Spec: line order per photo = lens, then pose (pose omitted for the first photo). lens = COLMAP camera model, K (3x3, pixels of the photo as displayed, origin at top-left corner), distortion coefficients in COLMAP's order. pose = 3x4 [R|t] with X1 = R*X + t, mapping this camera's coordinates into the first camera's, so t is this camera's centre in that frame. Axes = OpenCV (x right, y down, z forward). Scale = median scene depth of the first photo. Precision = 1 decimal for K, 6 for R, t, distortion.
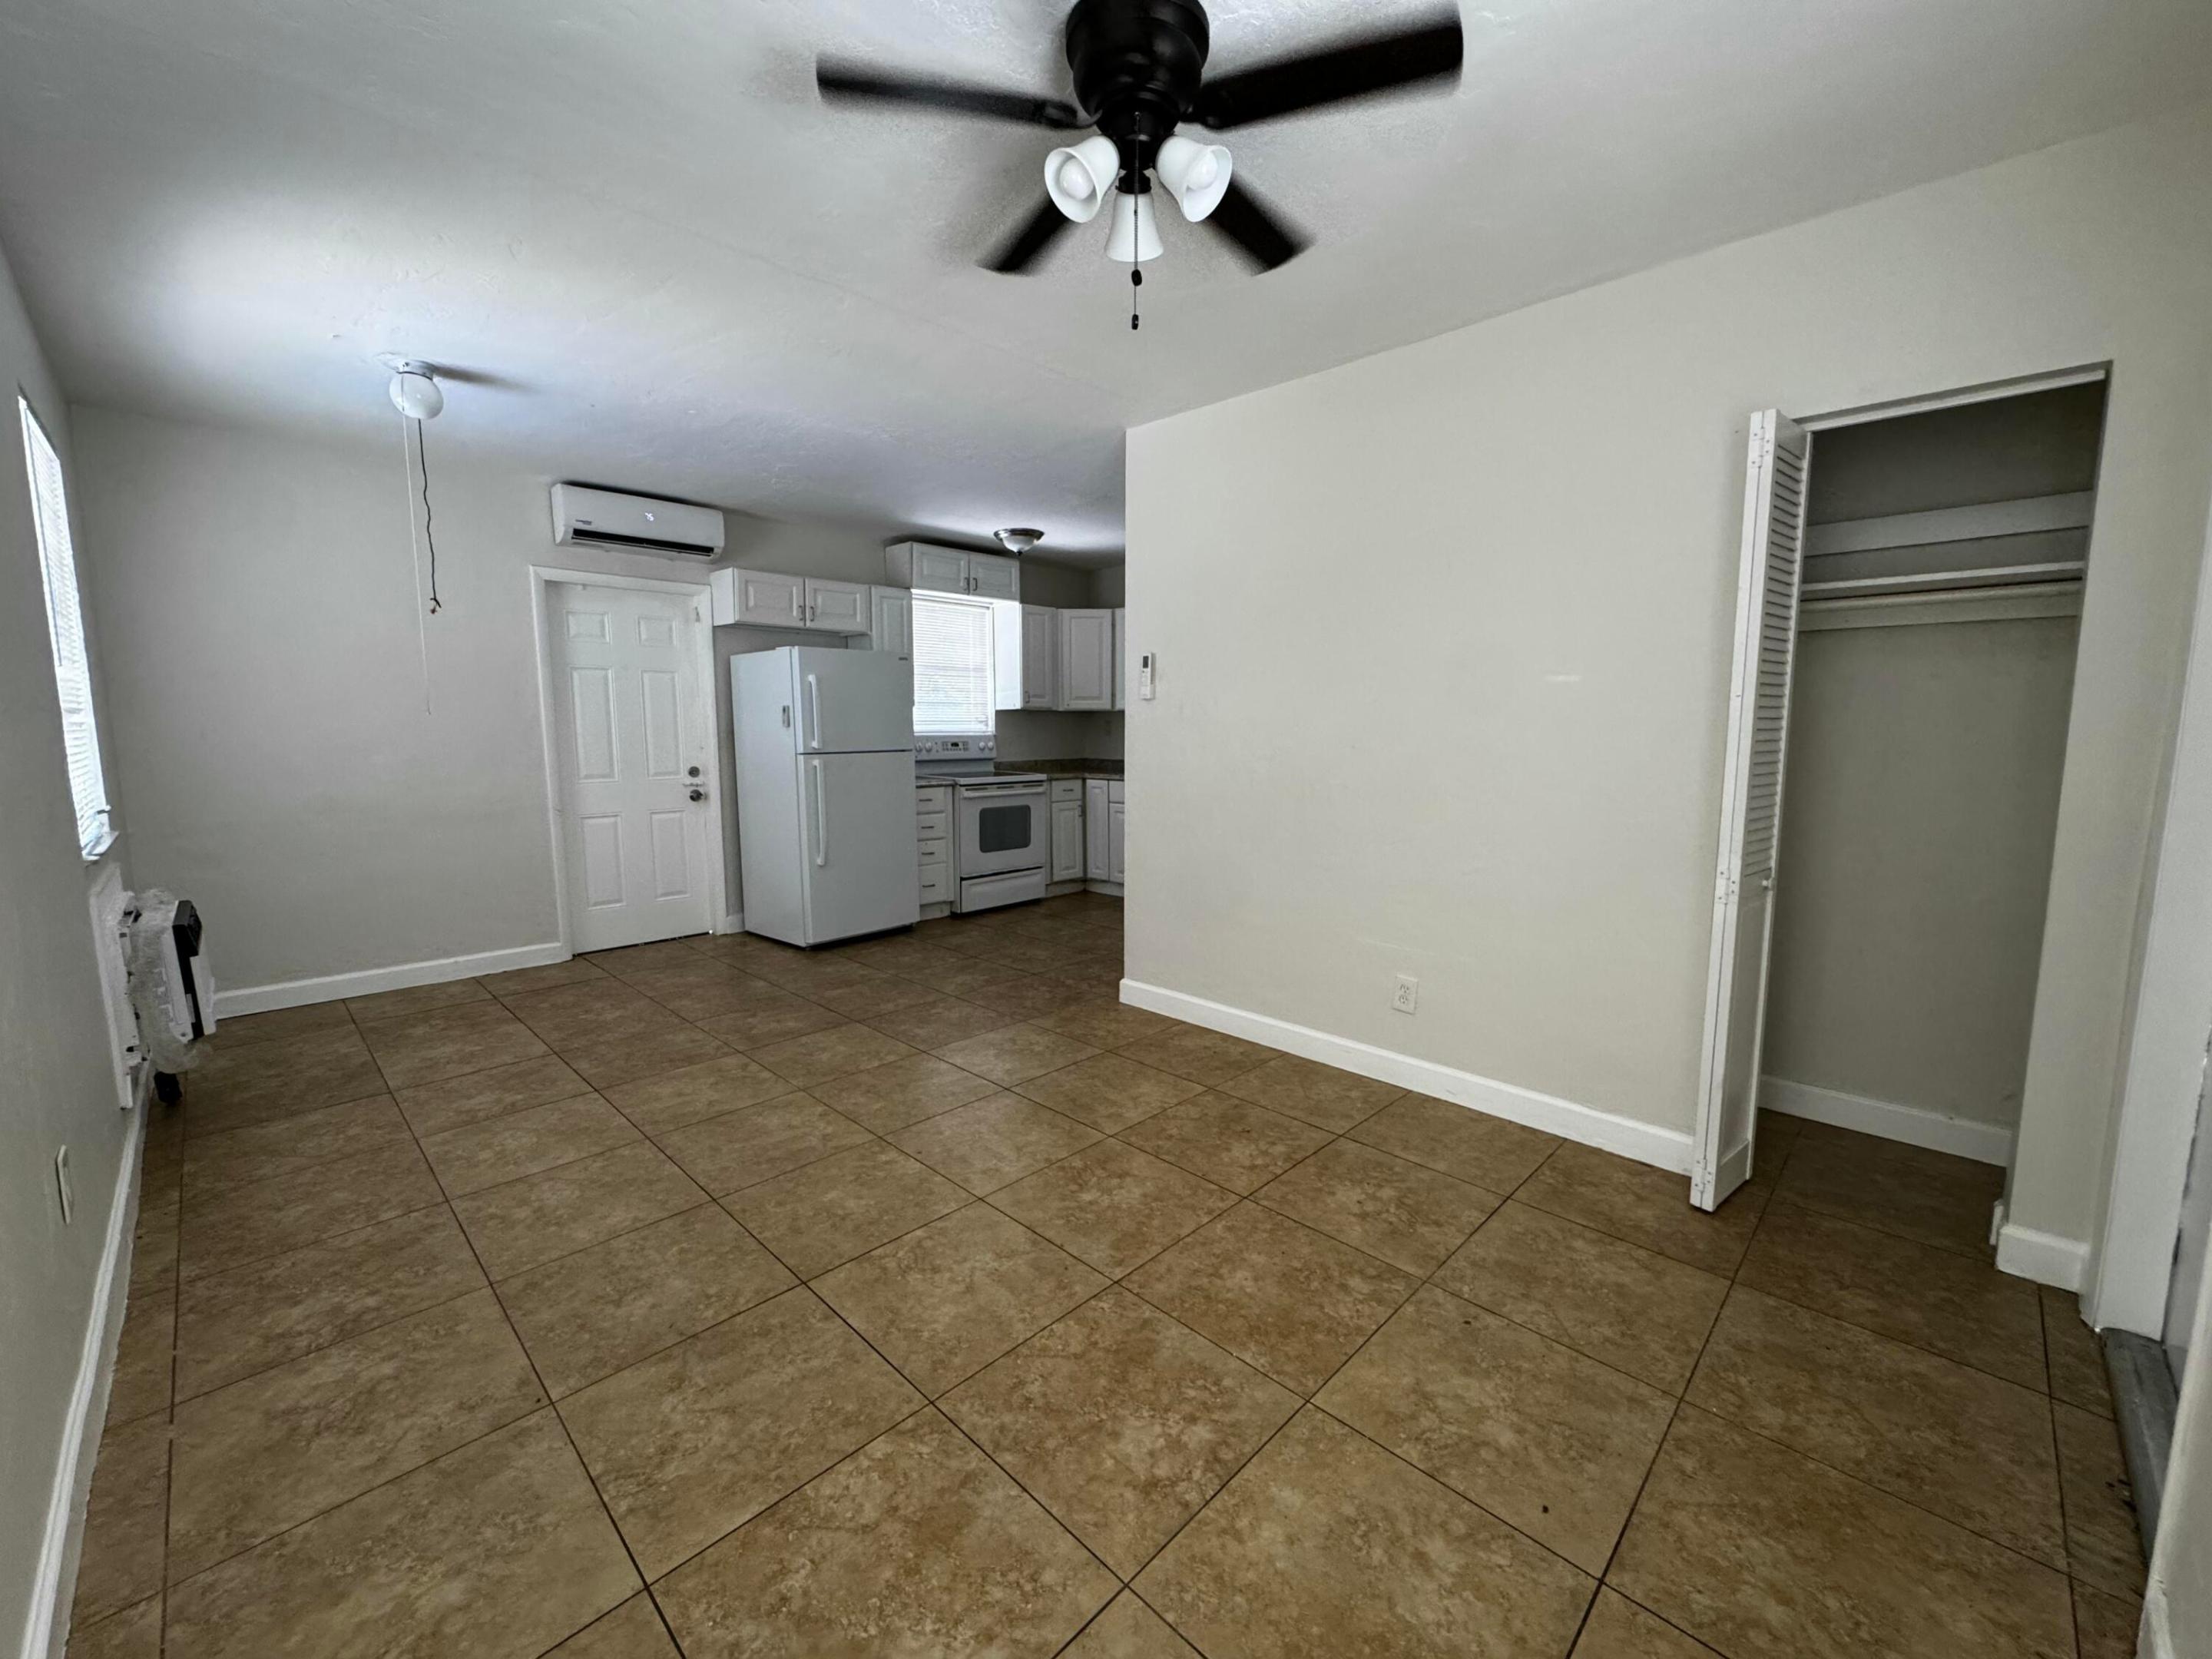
lens RADIAL K [[883.3, 0, 1106.0], [0, 883.3, 829.5], [0, 0, 1]] dist [-0.001267, -0.000134]
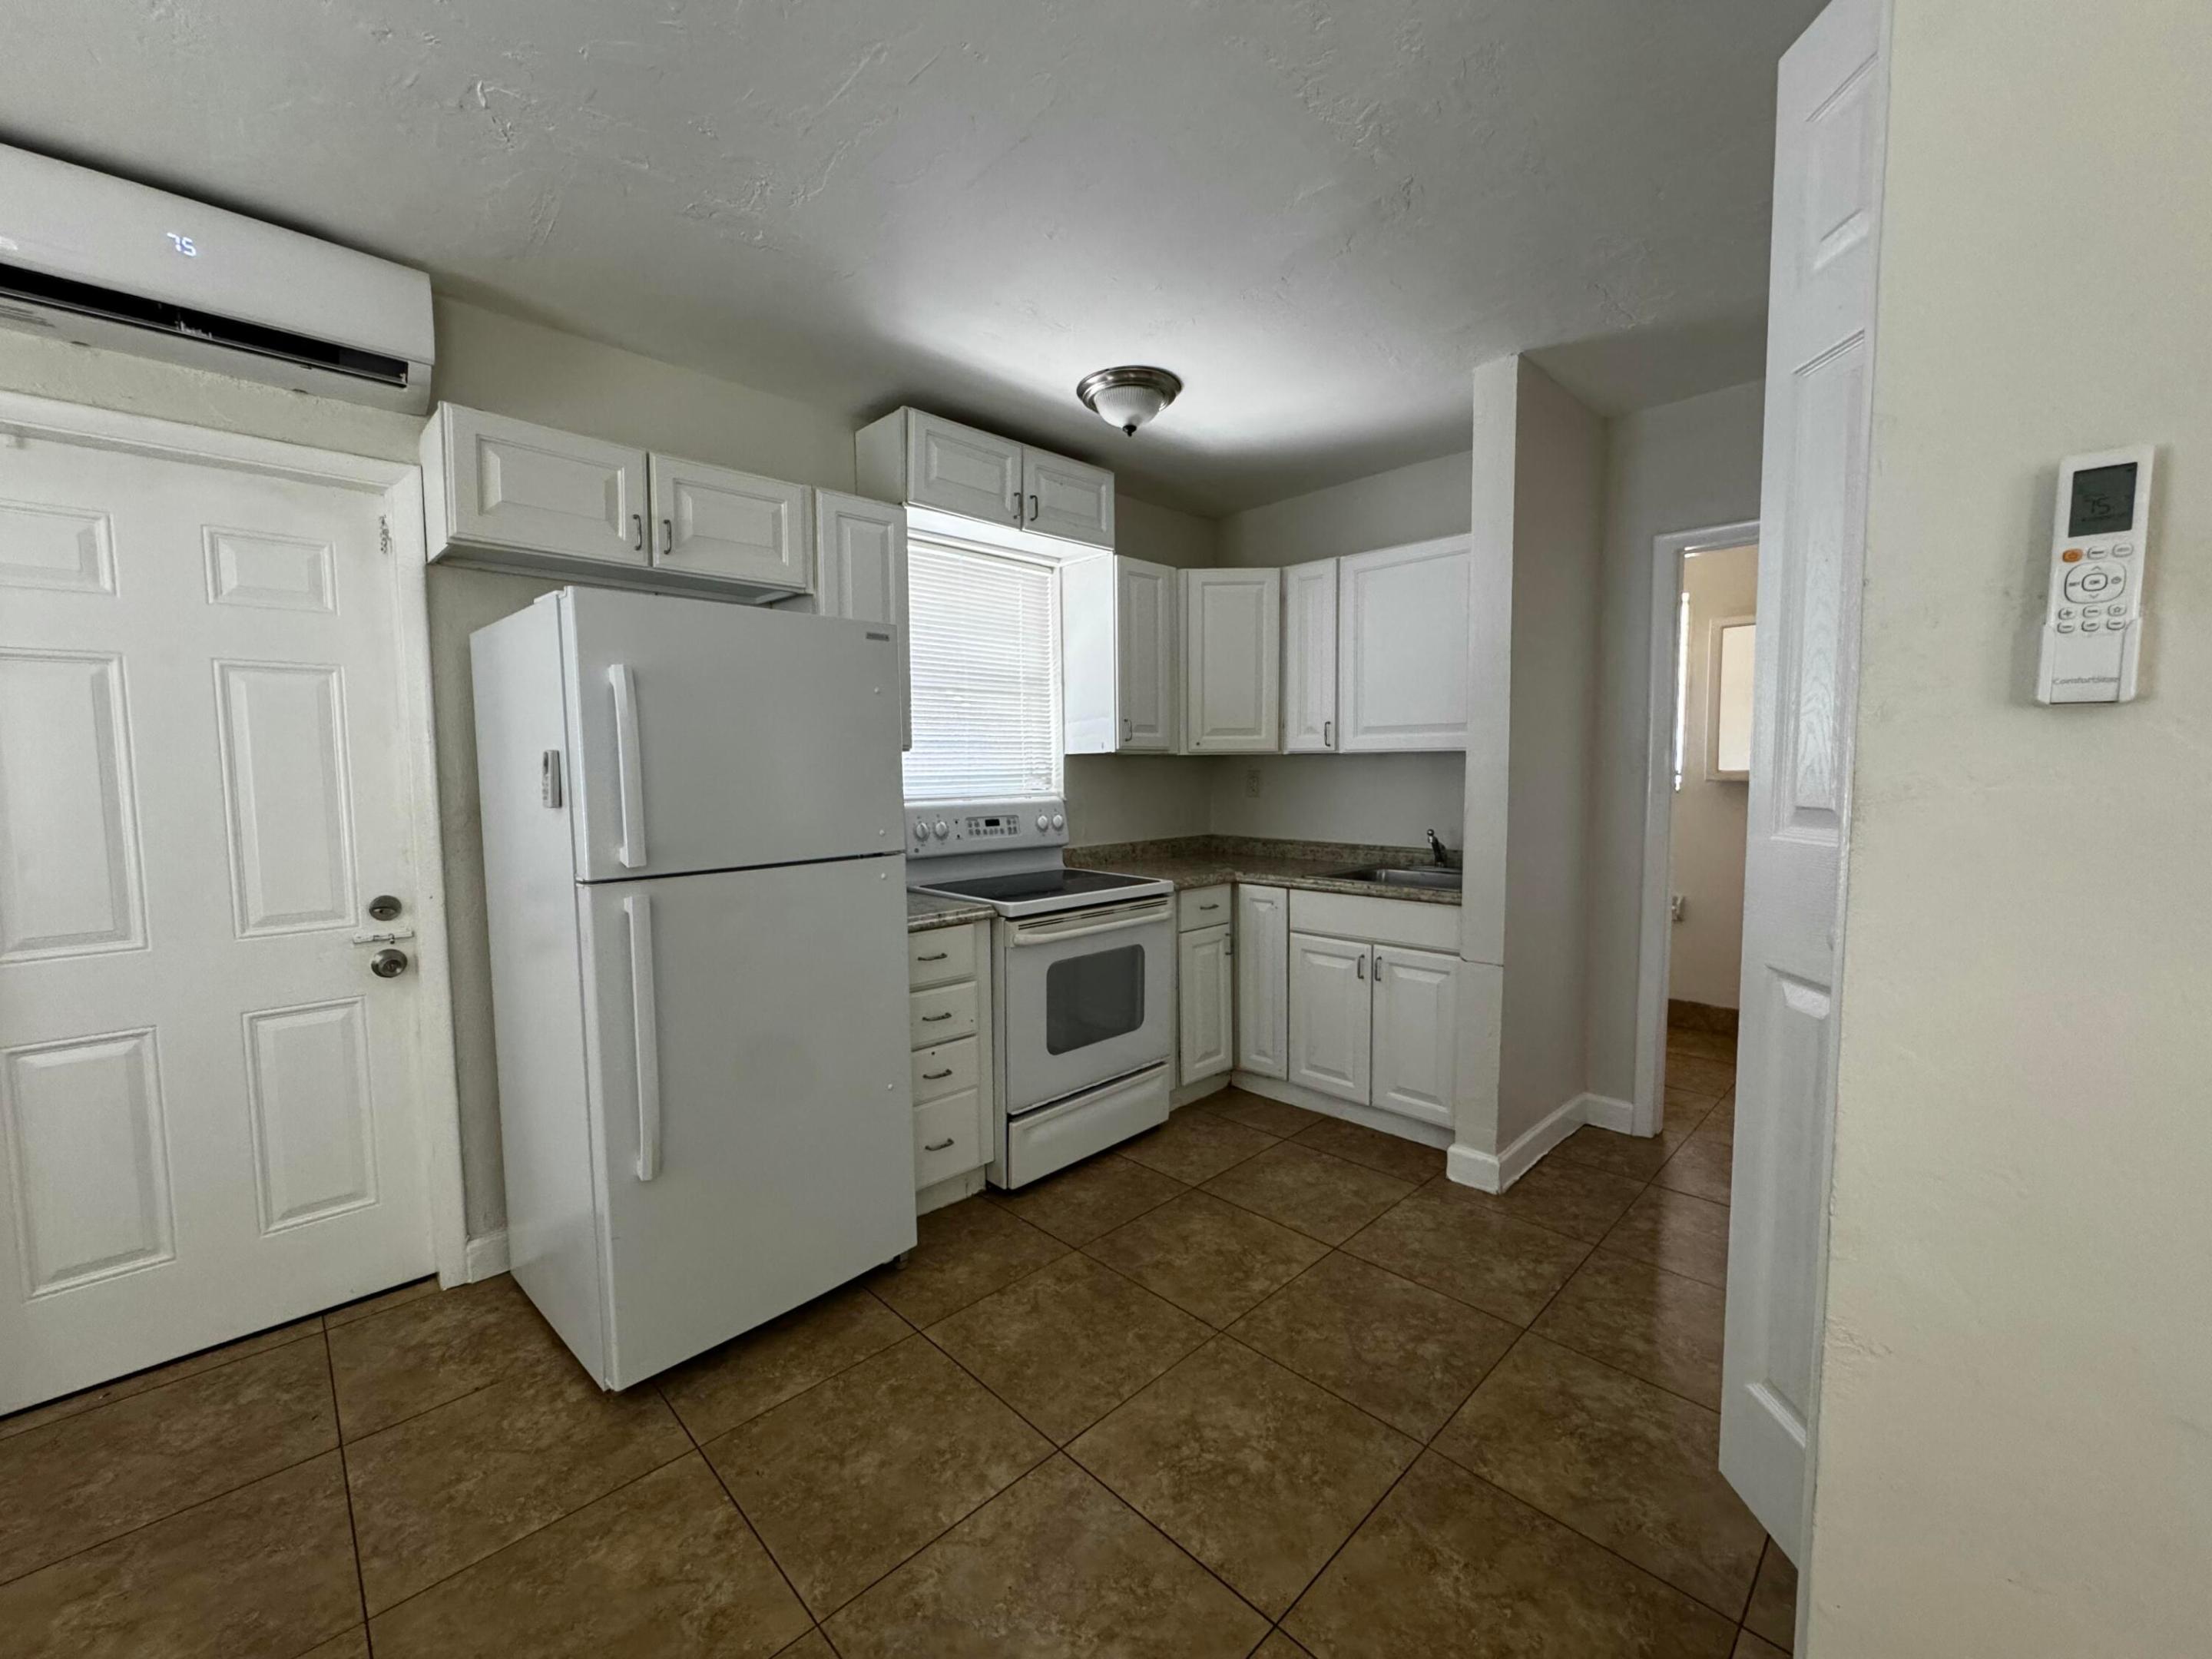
lens RADIAL K [[883.3, 0, 1106.0], [0, 883.3, 829.5], [0, 0, 1]] dist [-0.001267, -0.000134]
pose [[0.999754, -0.005550, -0.021472, -0.107152], [0.004579, 0.998977, -0.044999, -0.078415], [0.021700, 0.044889, 0.998756, 0.557273]]
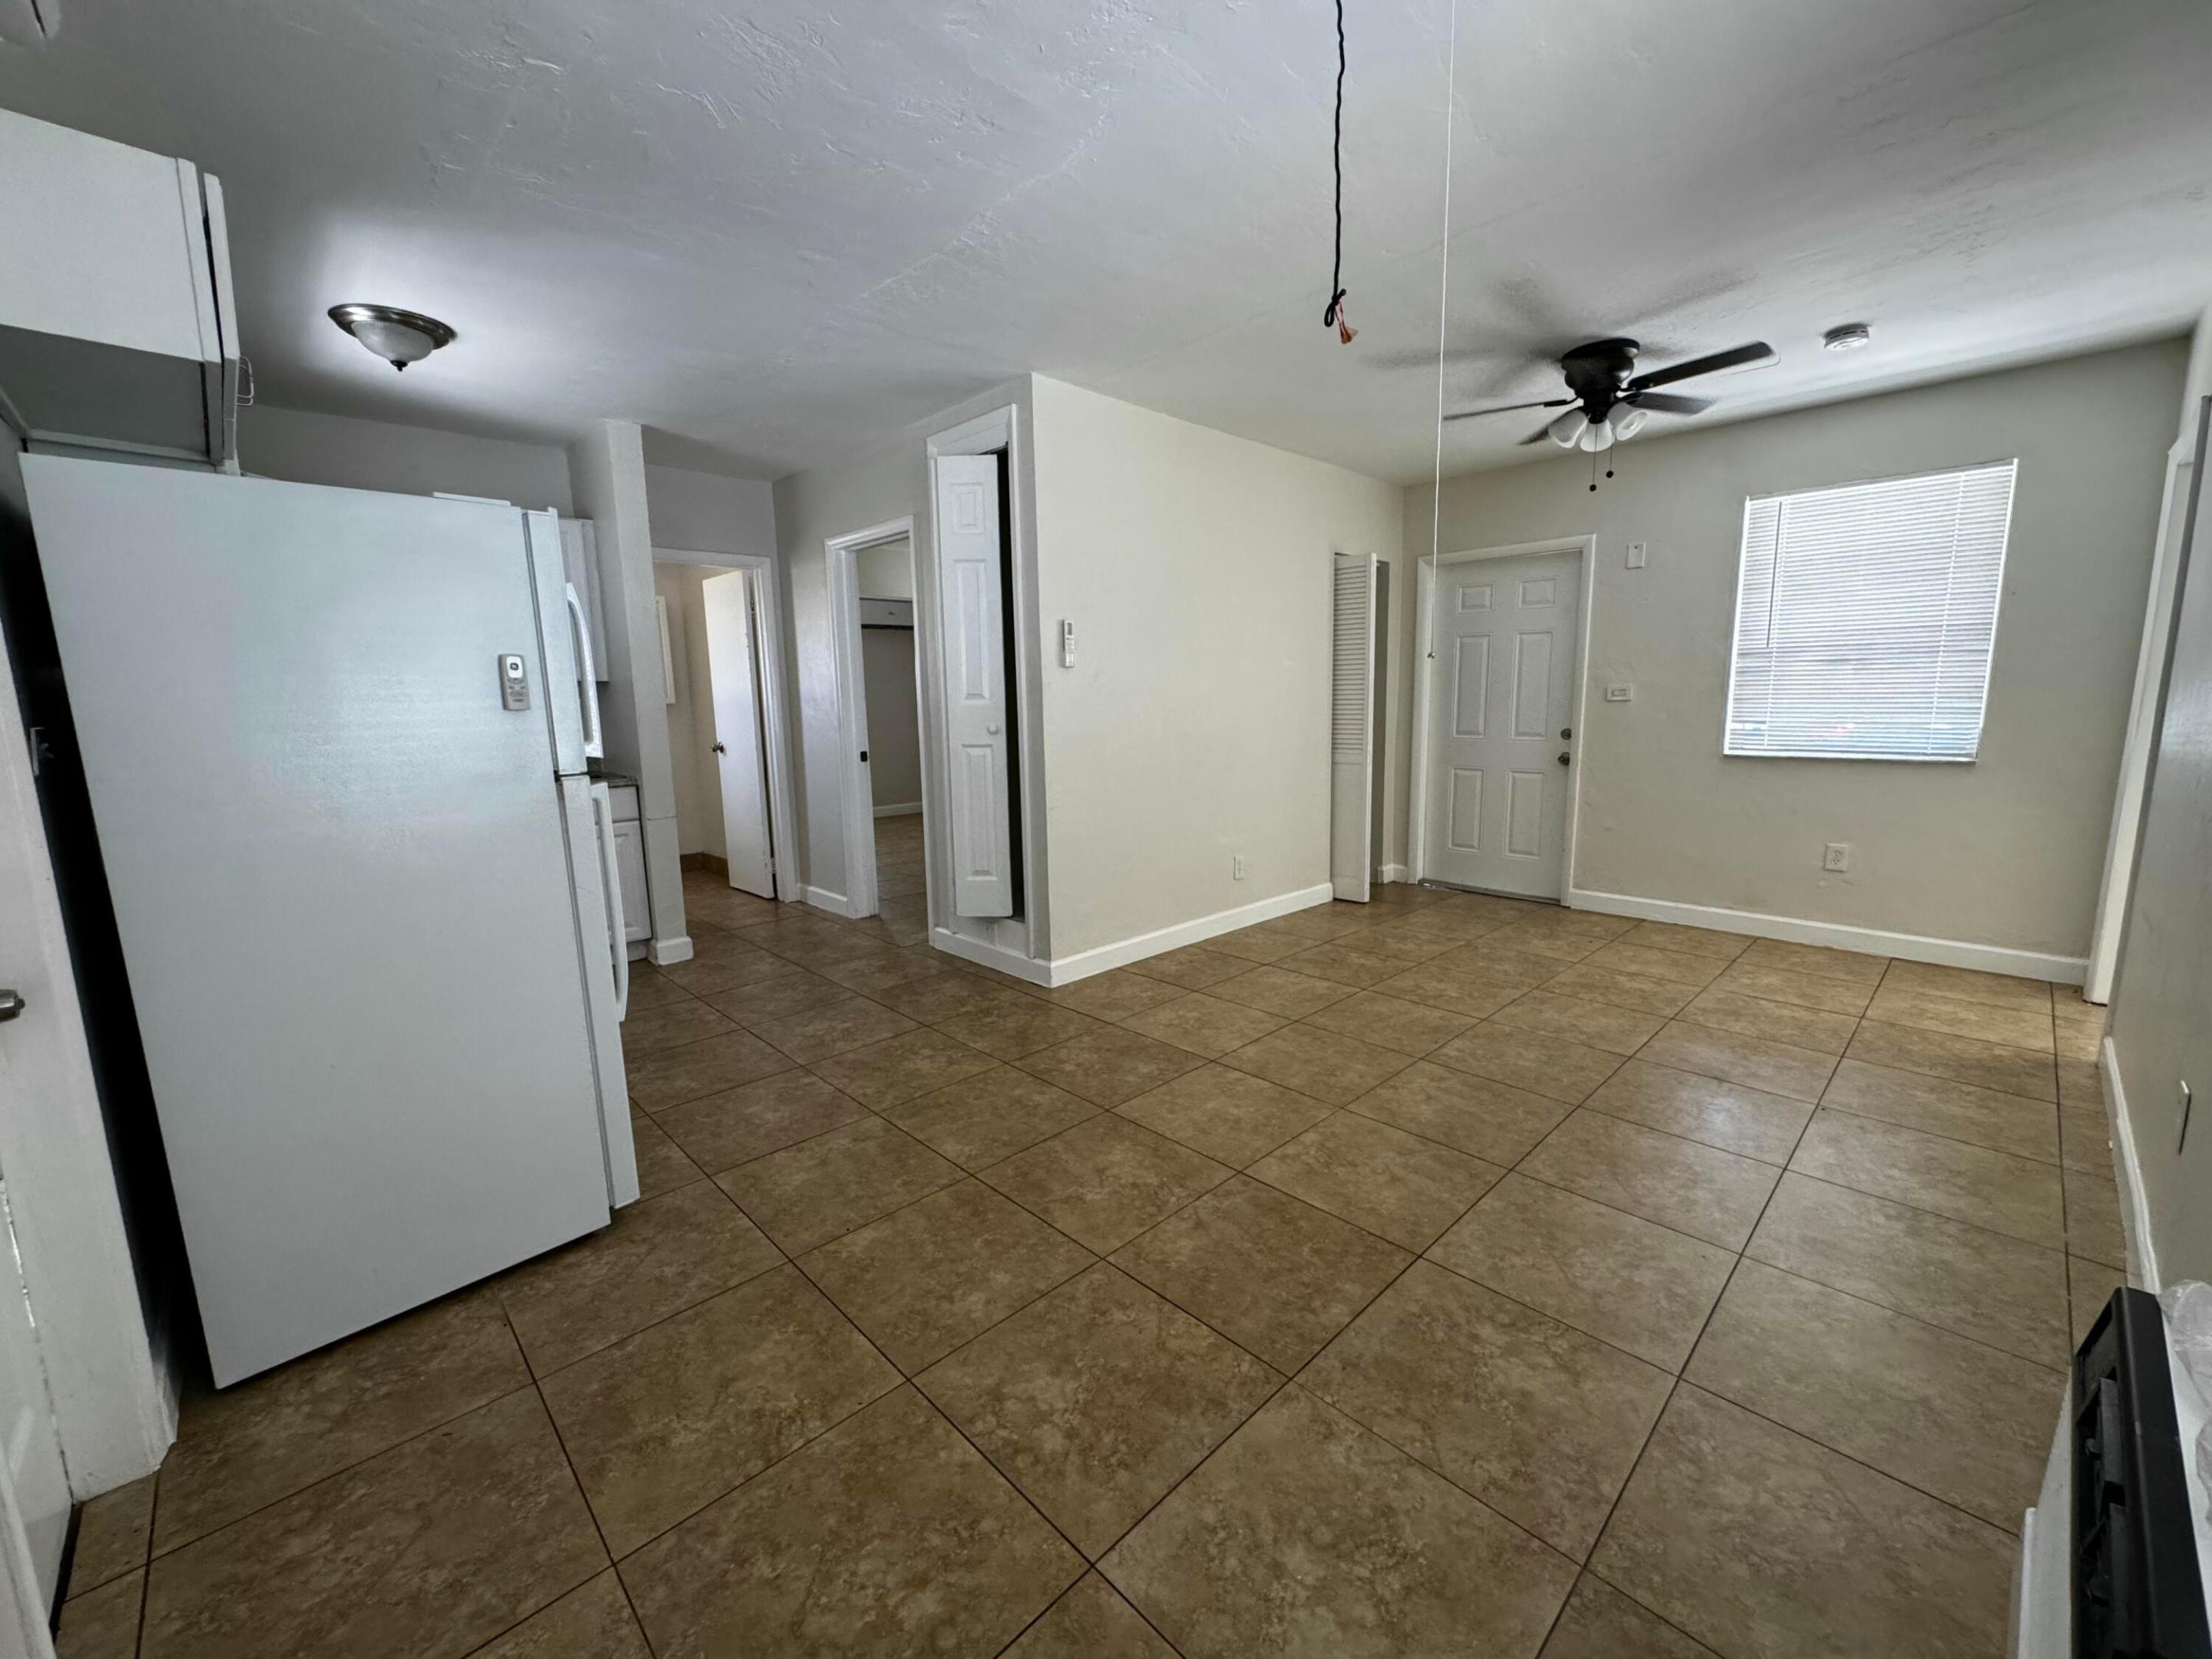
lens RADIAL K [[897.6, 0, 1108.5], [0, 897.6, 819.8], [0, 0, 1]] dist [-0.000666, -0.000070]
pose [[0.019025, -0.140909, 0.989840, -0.660741], [0.137201, 0.981021, 0.137016, -0.074784], [-0.990360, 0.133200, 0.037997, 0.648216]]
